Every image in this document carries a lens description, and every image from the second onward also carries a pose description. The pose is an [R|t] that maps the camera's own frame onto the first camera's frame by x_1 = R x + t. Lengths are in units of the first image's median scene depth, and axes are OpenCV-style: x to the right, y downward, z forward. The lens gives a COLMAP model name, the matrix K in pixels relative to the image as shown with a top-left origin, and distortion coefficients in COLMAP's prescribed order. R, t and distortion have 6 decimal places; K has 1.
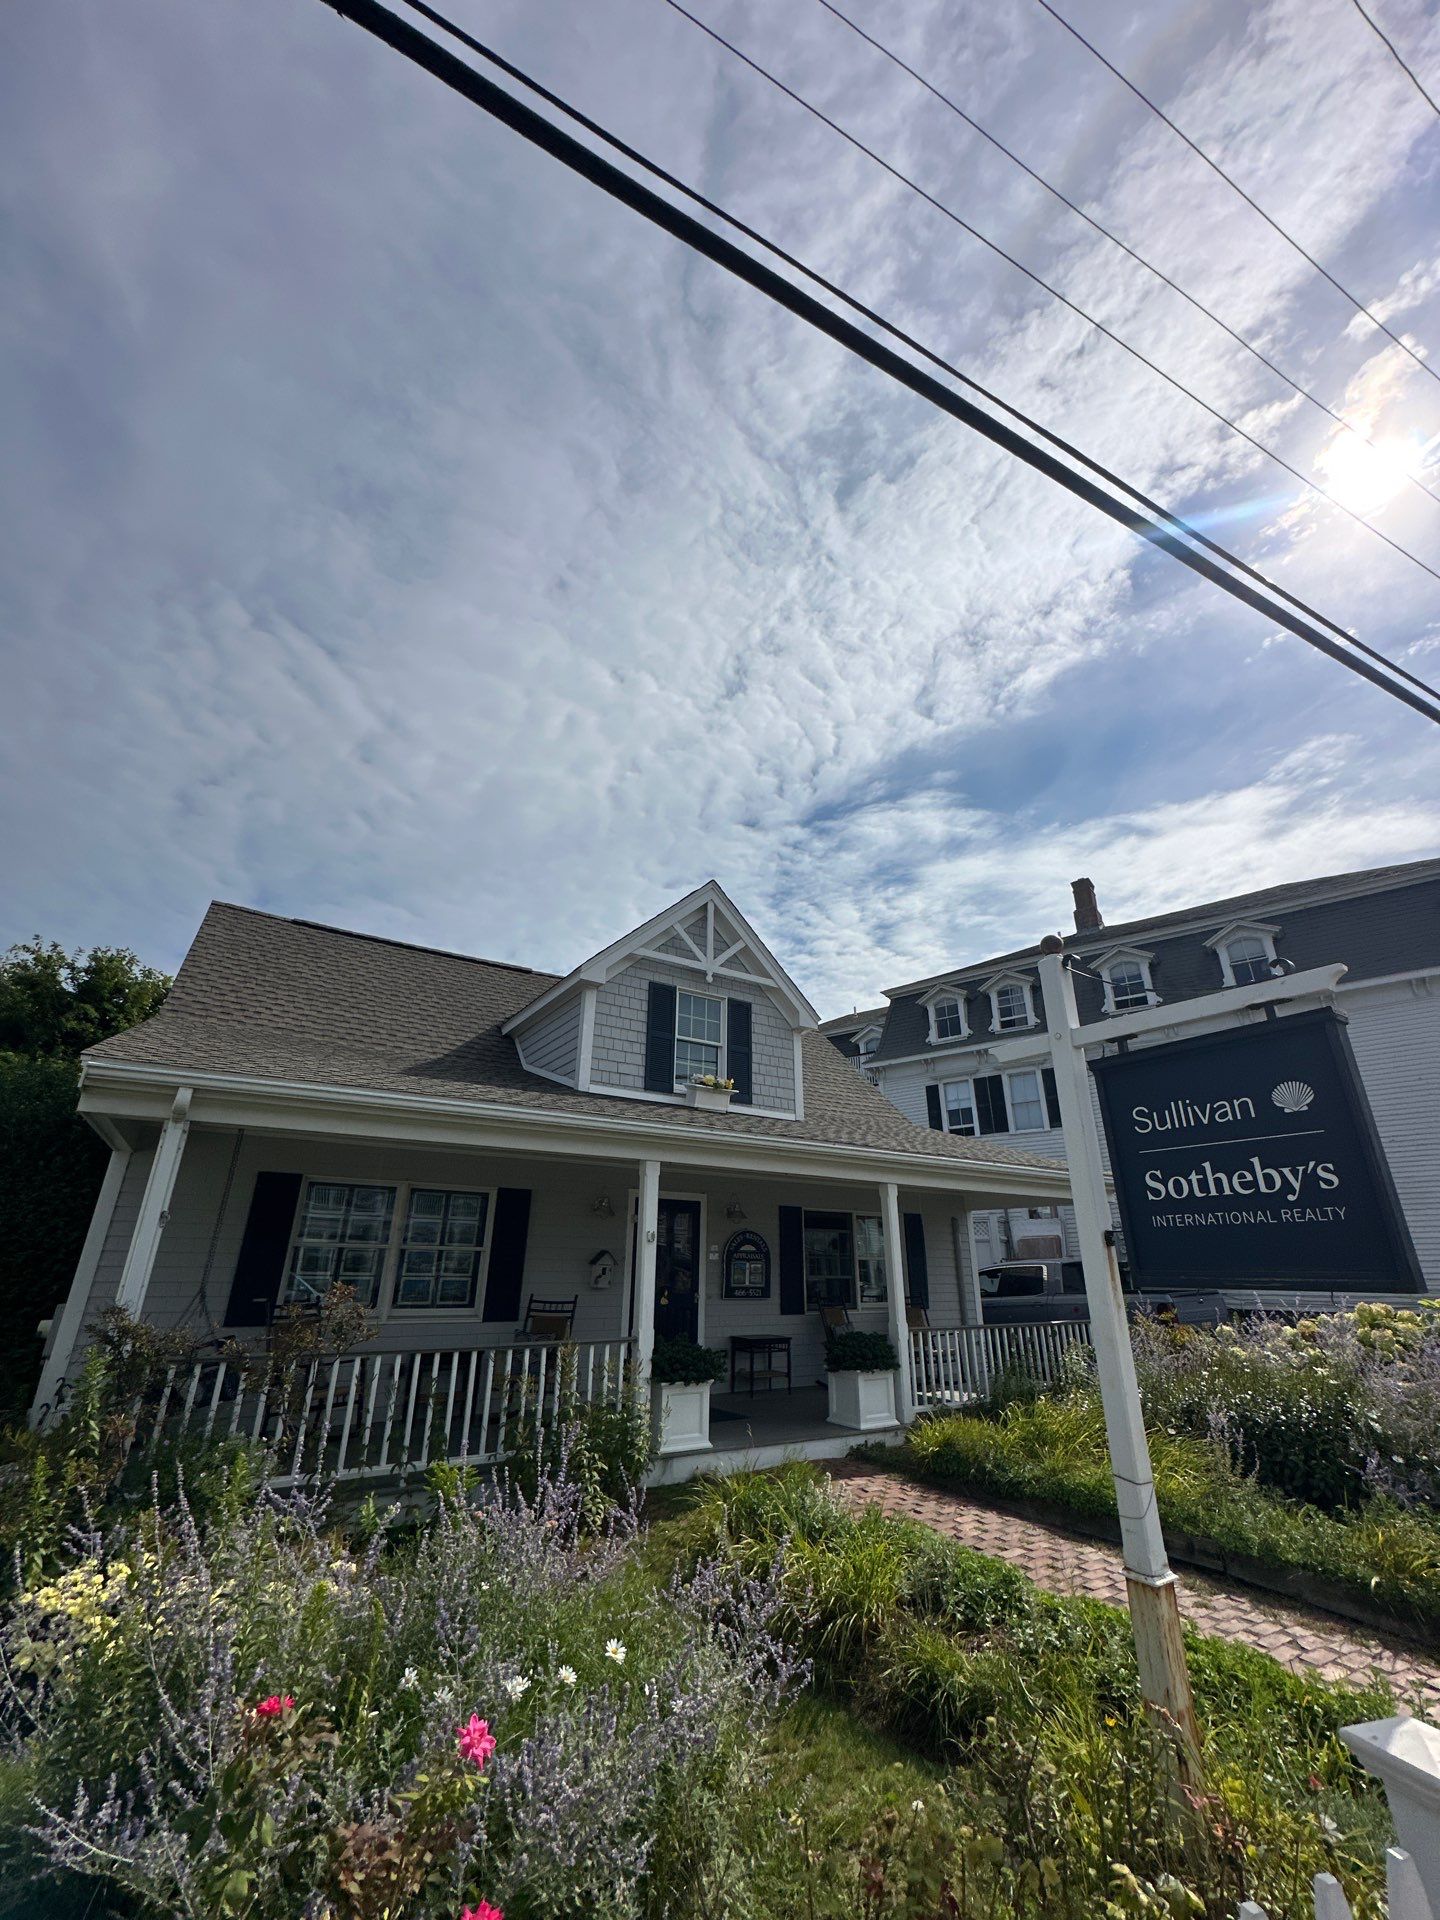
lens RADIAL K [[772.3, 0, 723.2], [0, 772.3, 959.7], [0, 0, 1]] dist [-0.002751, 0.000652]
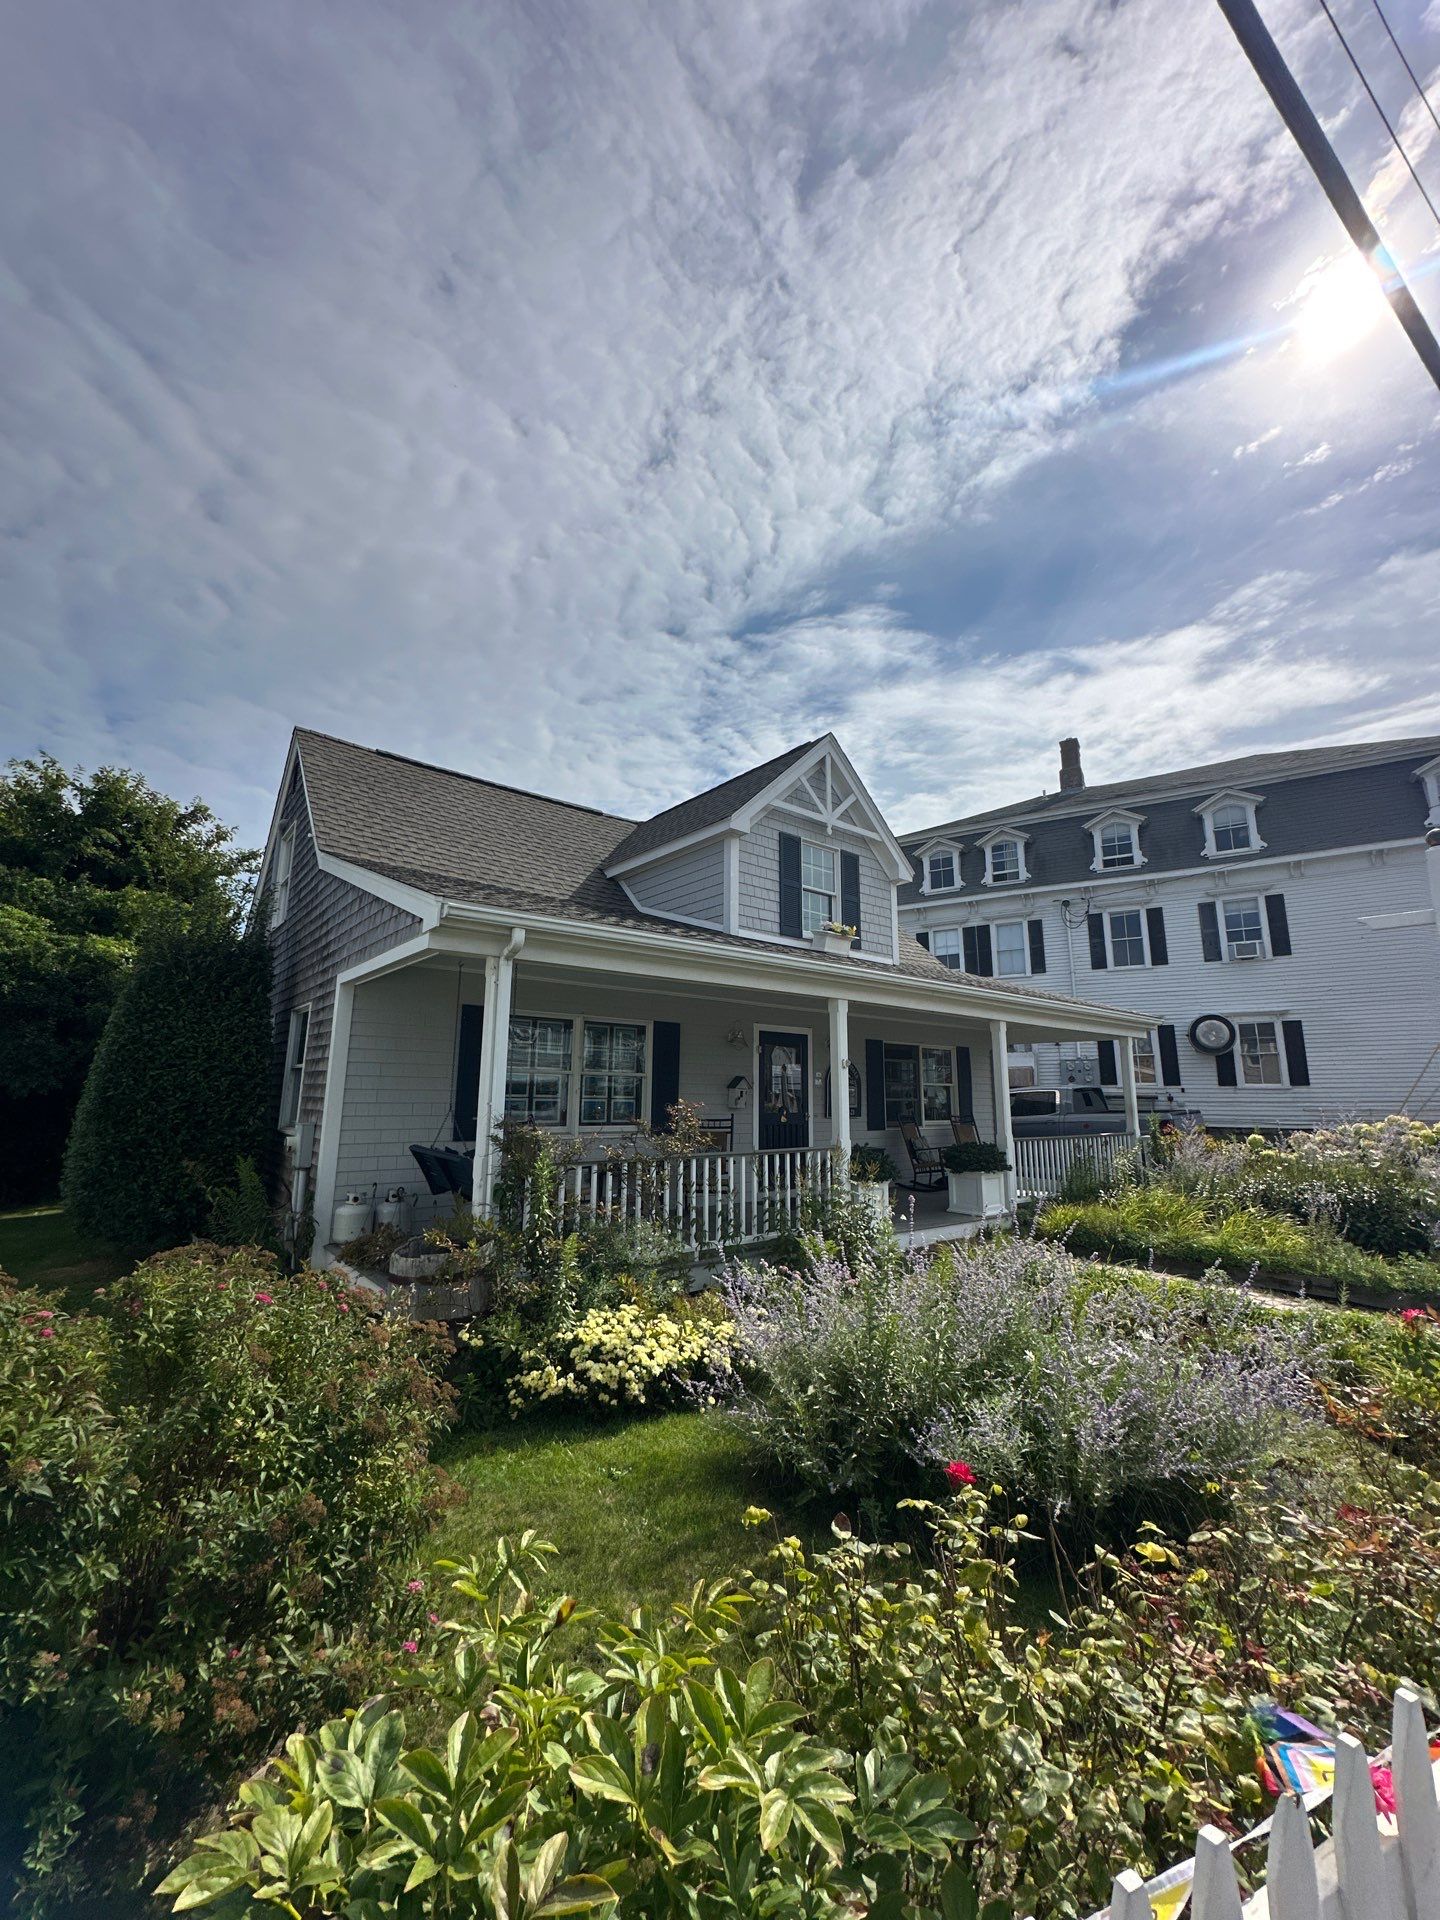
lens RADIAL K [[772.3, 0, 723.3], [0, 772.3, 960.3], [0, 0, 1]] dist [-0.002751, 0.000652]
pose [[0.993422, 0.018434, 0.113018, -0.277425], [-0.041094, 0.978605, 0.201601, -0.009132], [-0.106884, -0.204919, 0.972926, -0.040212]]
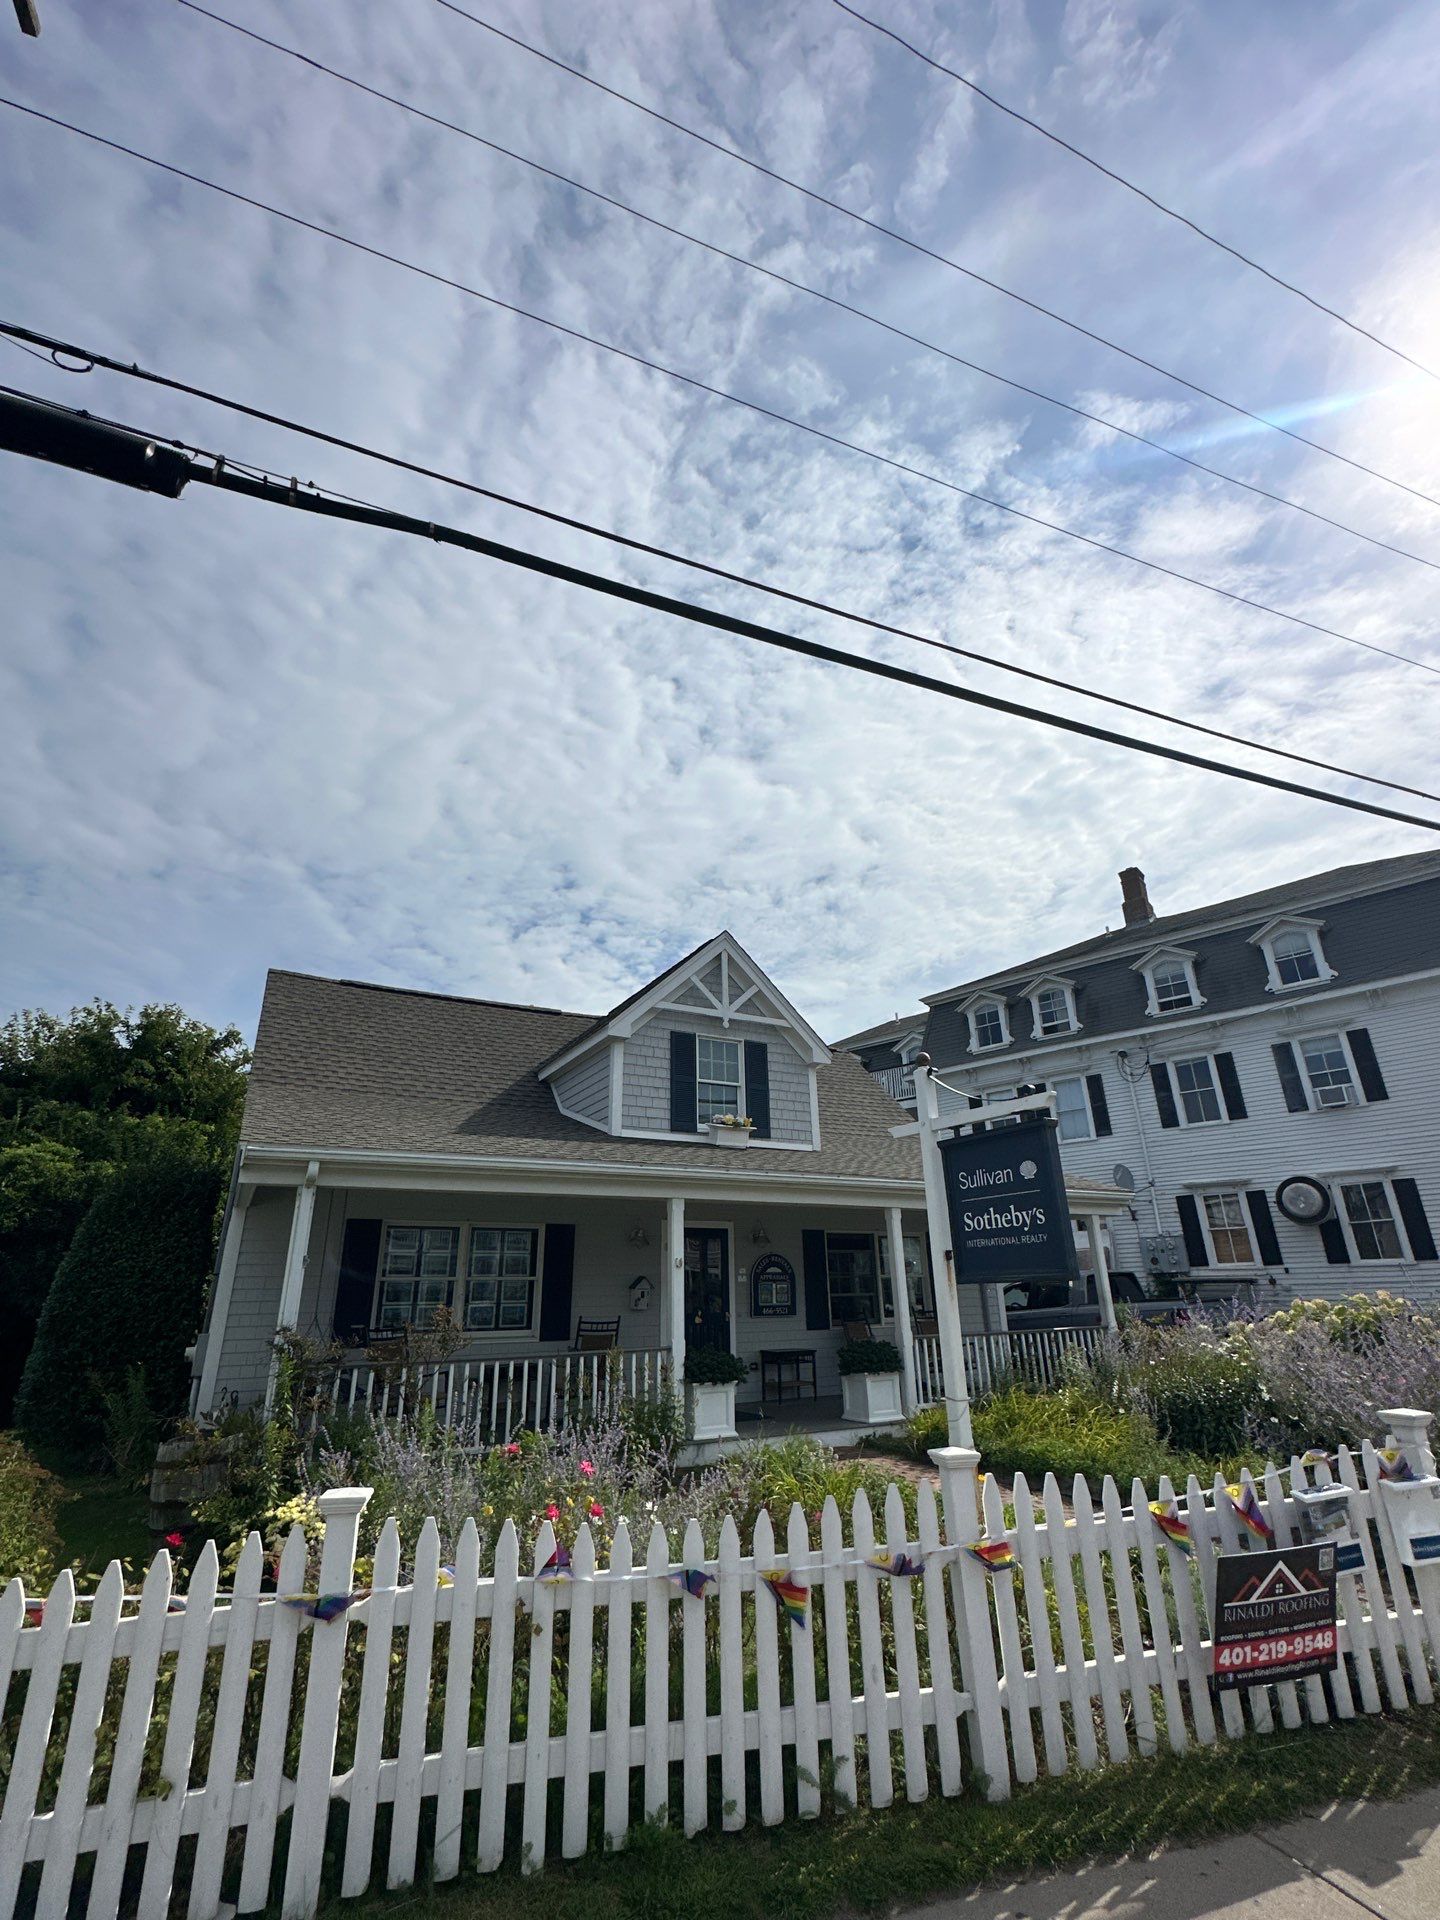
lens RADIAL K [[872.8, 0, 722.1], [0, 872.8, 957.8], [0, 0, 1]] dist [-0.002076, 0.000003]
pose [[0.997457, -0.050576, -0.050212, 0.043706], [0.051117, 0.998647, 0.009536, -0.081532], [0.049662, -0.012078, 0.998693, -0.226791]]
